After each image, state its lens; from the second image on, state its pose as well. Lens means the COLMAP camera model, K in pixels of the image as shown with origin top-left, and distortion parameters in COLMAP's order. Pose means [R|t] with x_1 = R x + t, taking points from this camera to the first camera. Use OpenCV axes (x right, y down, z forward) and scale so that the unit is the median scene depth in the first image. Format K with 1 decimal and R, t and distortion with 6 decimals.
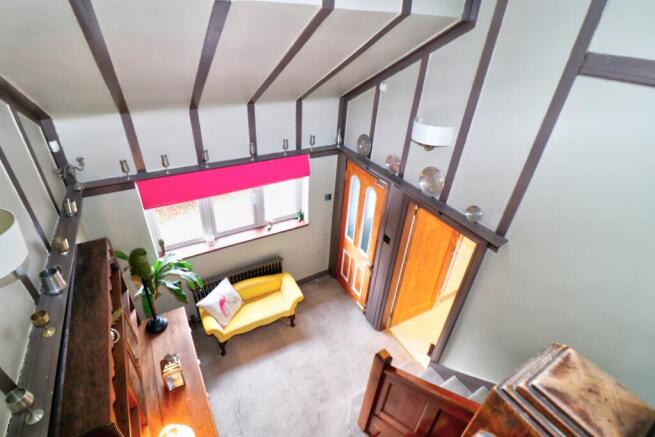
lens RADIAL K [[304.1, 0, 321.1], [0, 304.1, 207.9], [0, 0, 1]] dist [-0.009378, -0.002154]
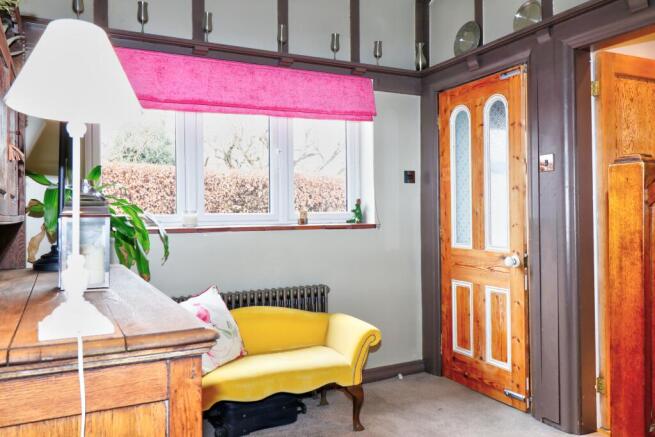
lens RADIAL K [[519.4, 0, 320.4], [0, 519.4, 214.6], [0, 0, 1]] dist [0.007086, 0.000820]
pose [[0.997432, -0.052338, -0.048883, -0.112570], [0.018593, 0.848418, -0.529000, 0.612441], [0.069160, 0.526733, 0.847213, 0.311334]]
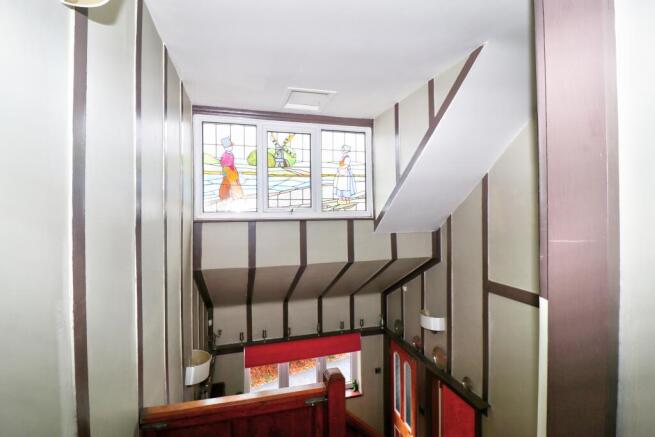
lens RADIAL K [[304.1, 0, 326.7], [0, 304.1, 213.5], [0, 0, 1]] dist [-0.009378, -0.002154]
pose [[0.969788, -0.055365, -0.237582, 0.181790], [-0.075741, 0.857440, -0.508979, 0.074081], [0.231892, 0.511597, 0.827342, -0.474529]]
